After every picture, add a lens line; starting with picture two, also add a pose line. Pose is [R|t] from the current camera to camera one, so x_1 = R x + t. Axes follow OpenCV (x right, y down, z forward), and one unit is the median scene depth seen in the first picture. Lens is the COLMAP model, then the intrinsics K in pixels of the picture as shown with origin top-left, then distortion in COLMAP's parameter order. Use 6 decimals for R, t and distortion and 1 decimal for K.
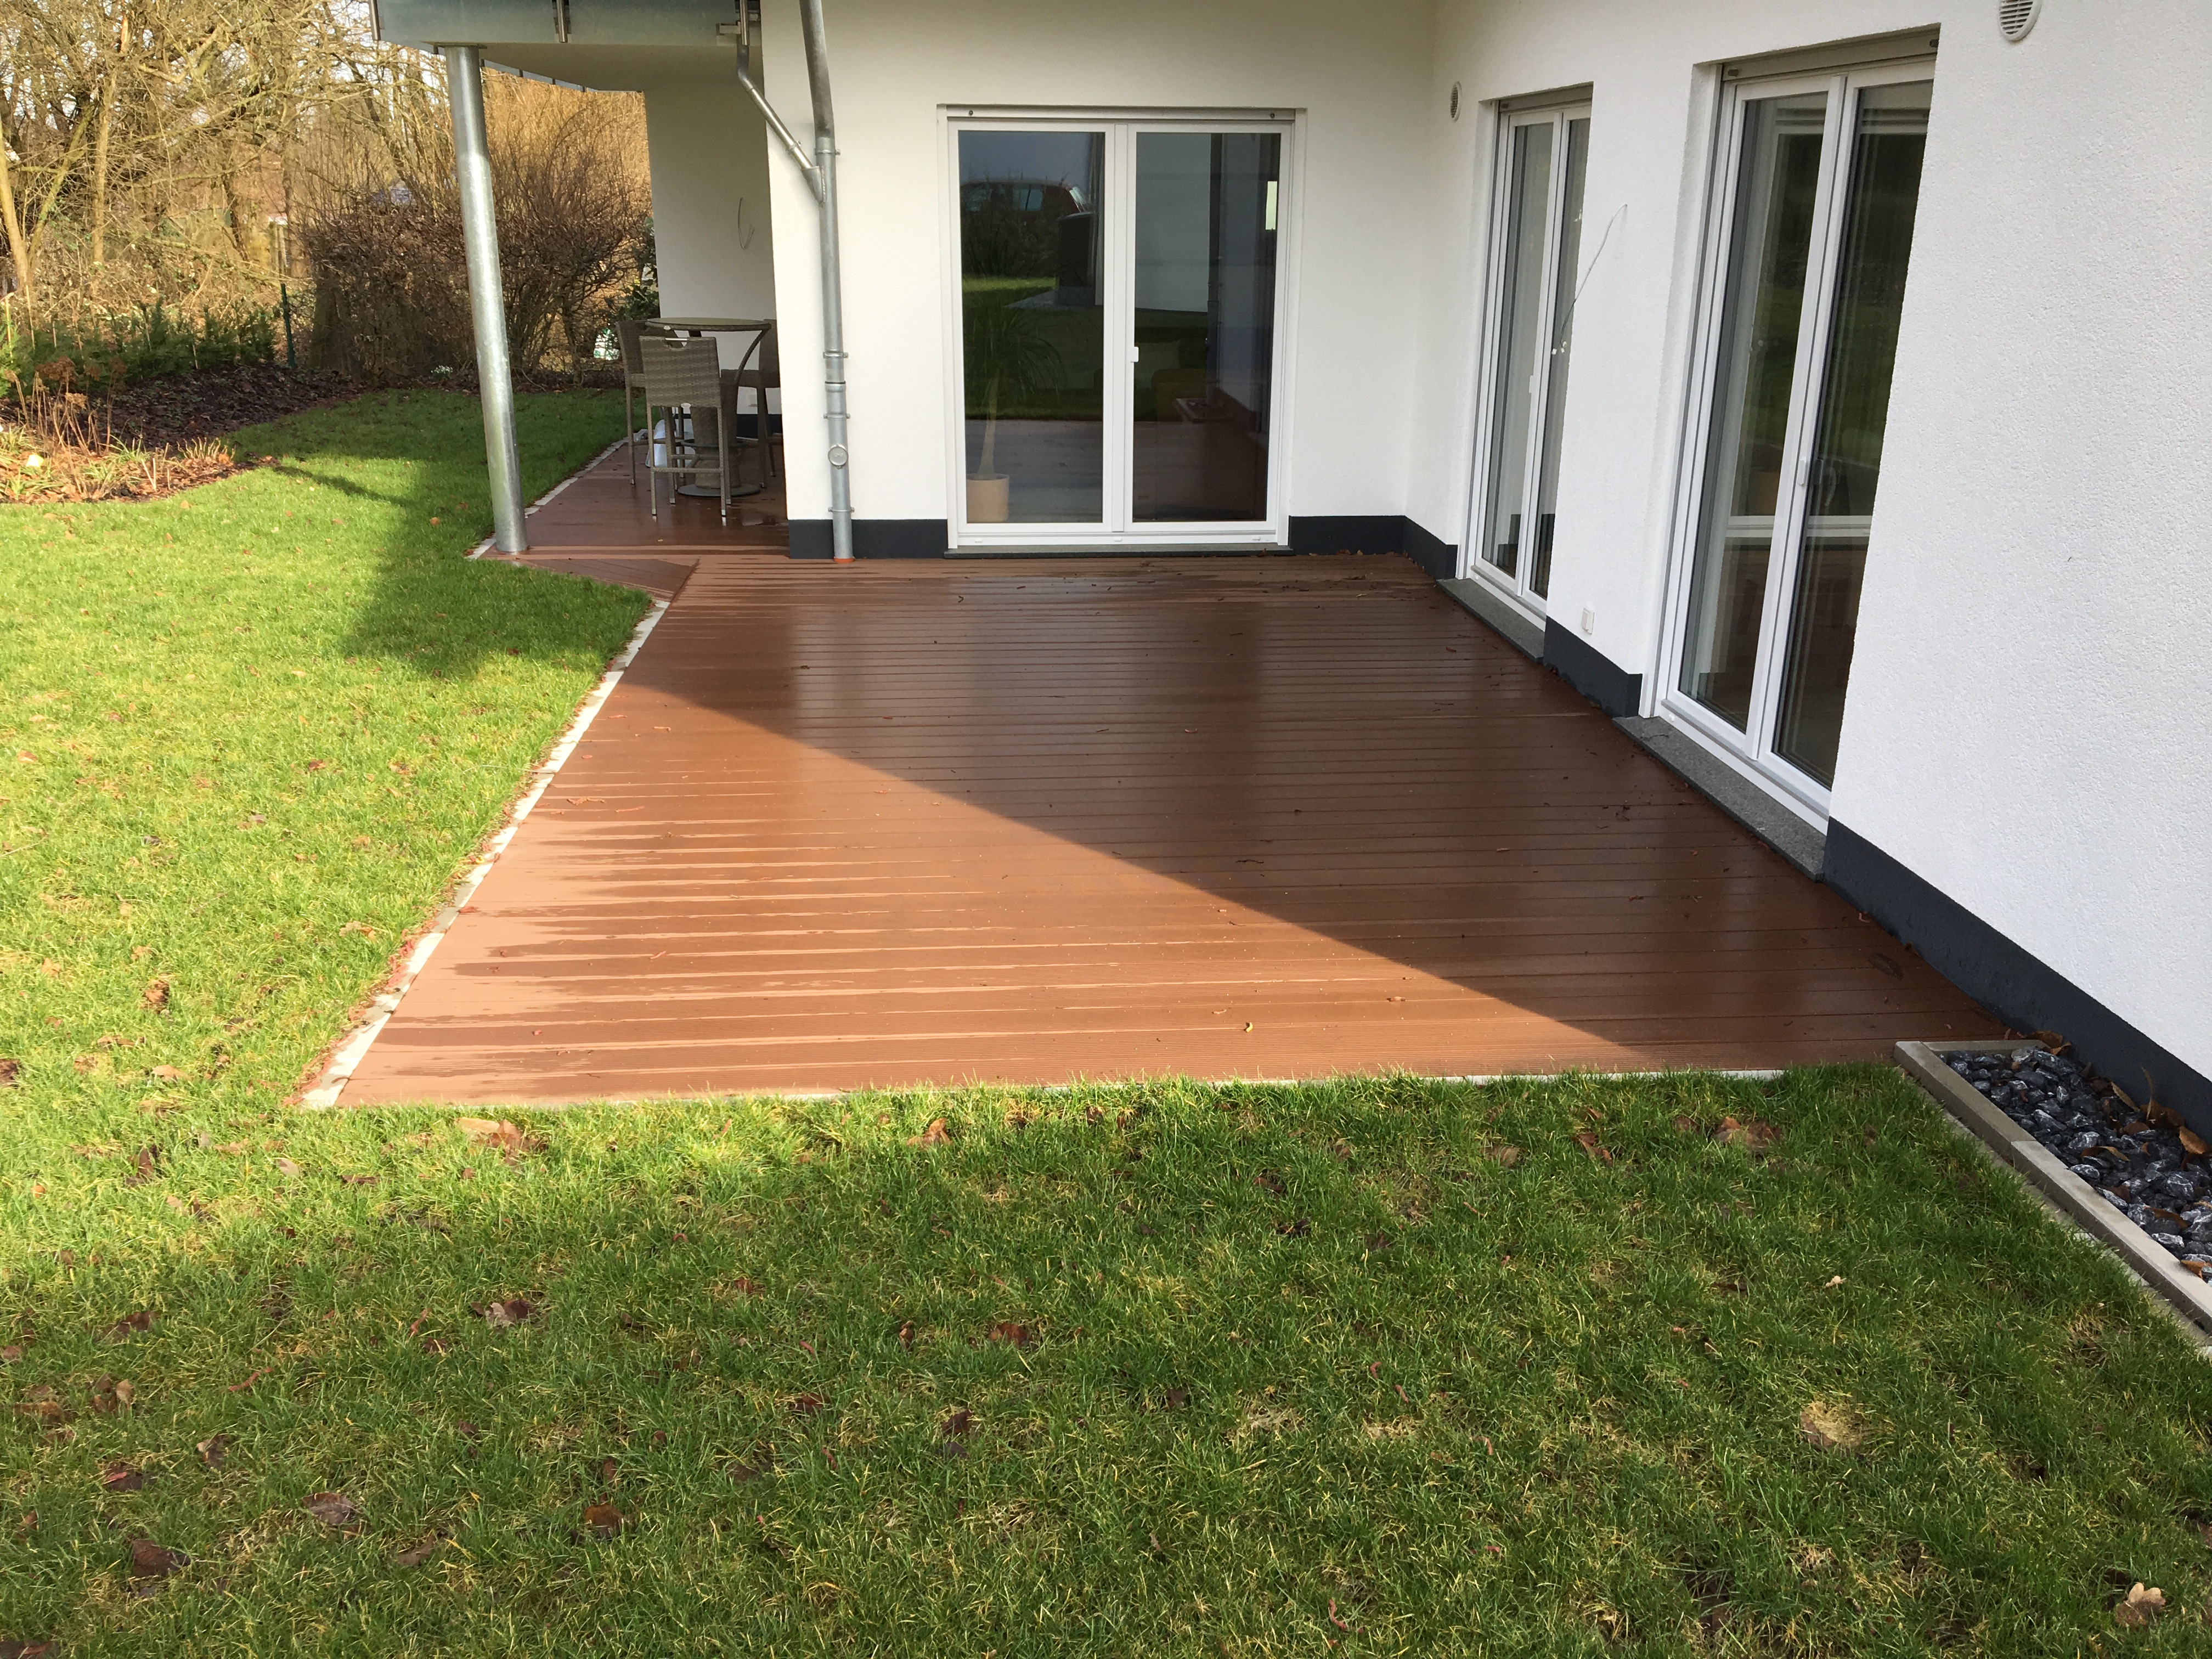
lens RADIAL K [[1882.3, 0, 1096.7], [0, 1882.3, 834.5], [0, 0, 1]] dist [0.118880, -0.292074]
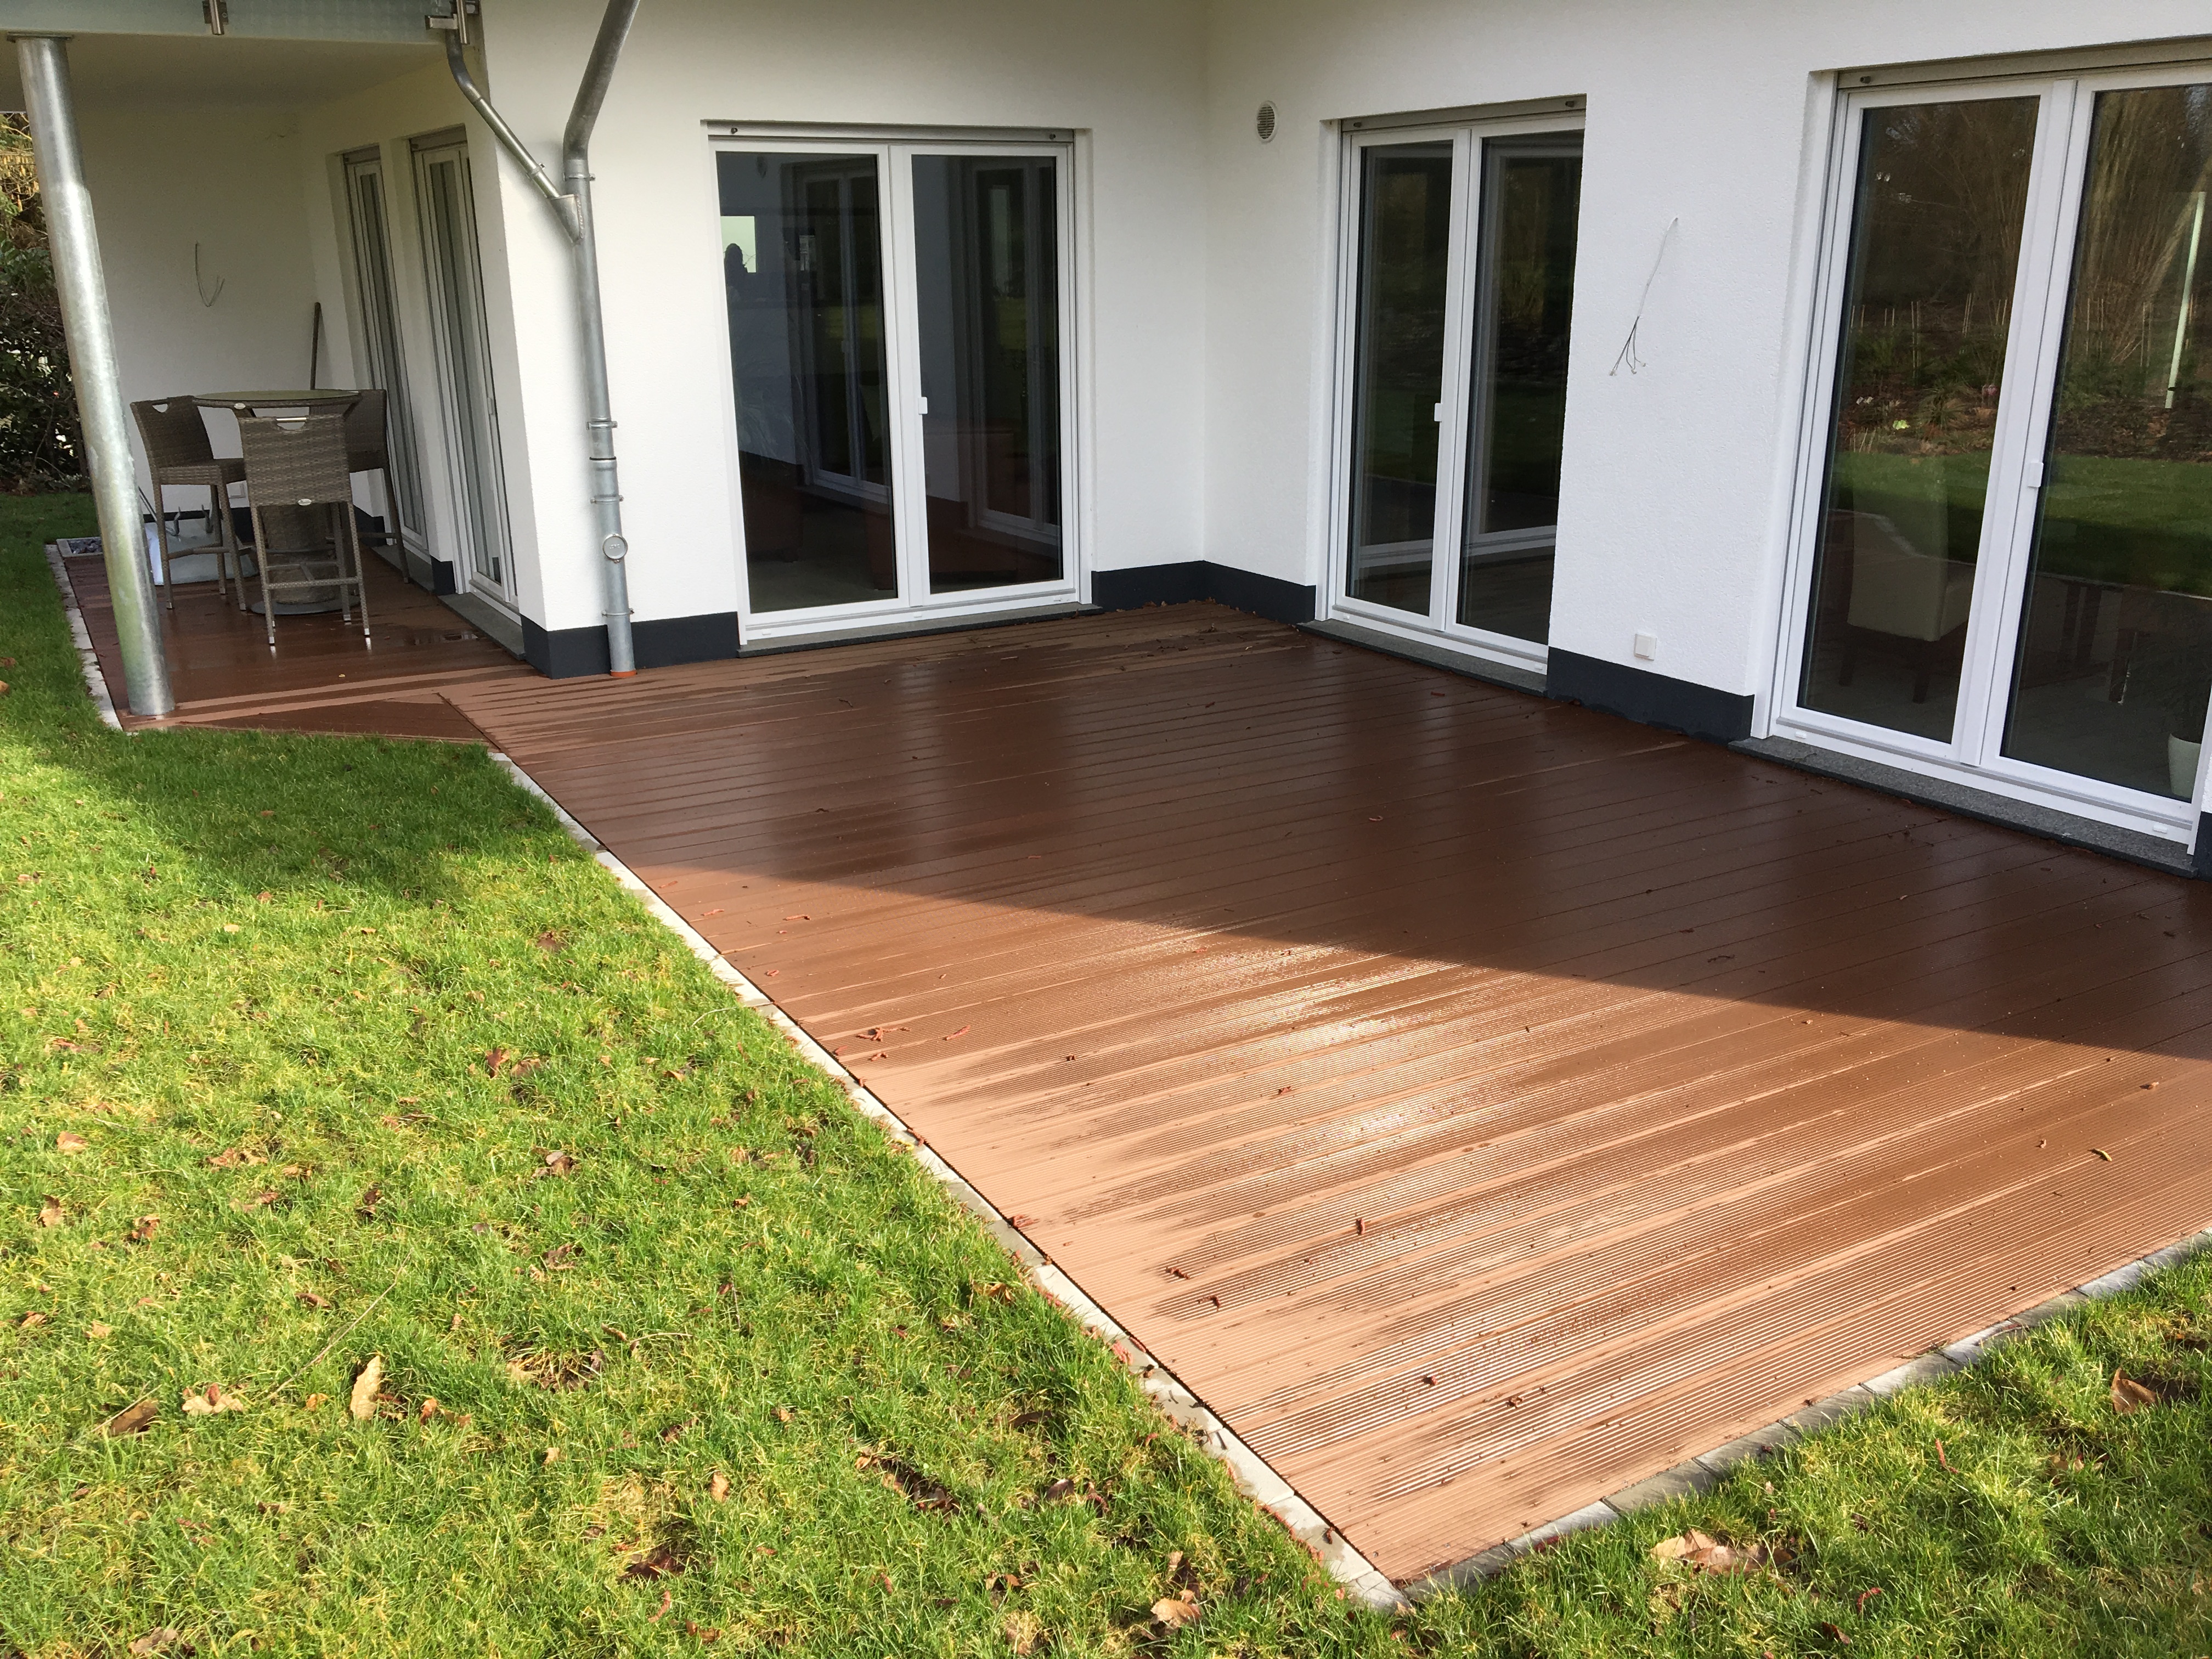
lens RADIAL K [[1876.4, 0, 1112.1], [0, 1876.4, 834.0], [0, 0, 1]] dist [0.085258, -0.164481]
pose [[0.898432, -0.147499, 0.413598, -0.302500], [0.155961, 0.987672, 0.013445, -0.056689], [-0.410482, 0.052426, 0.910360, 0.182872]]
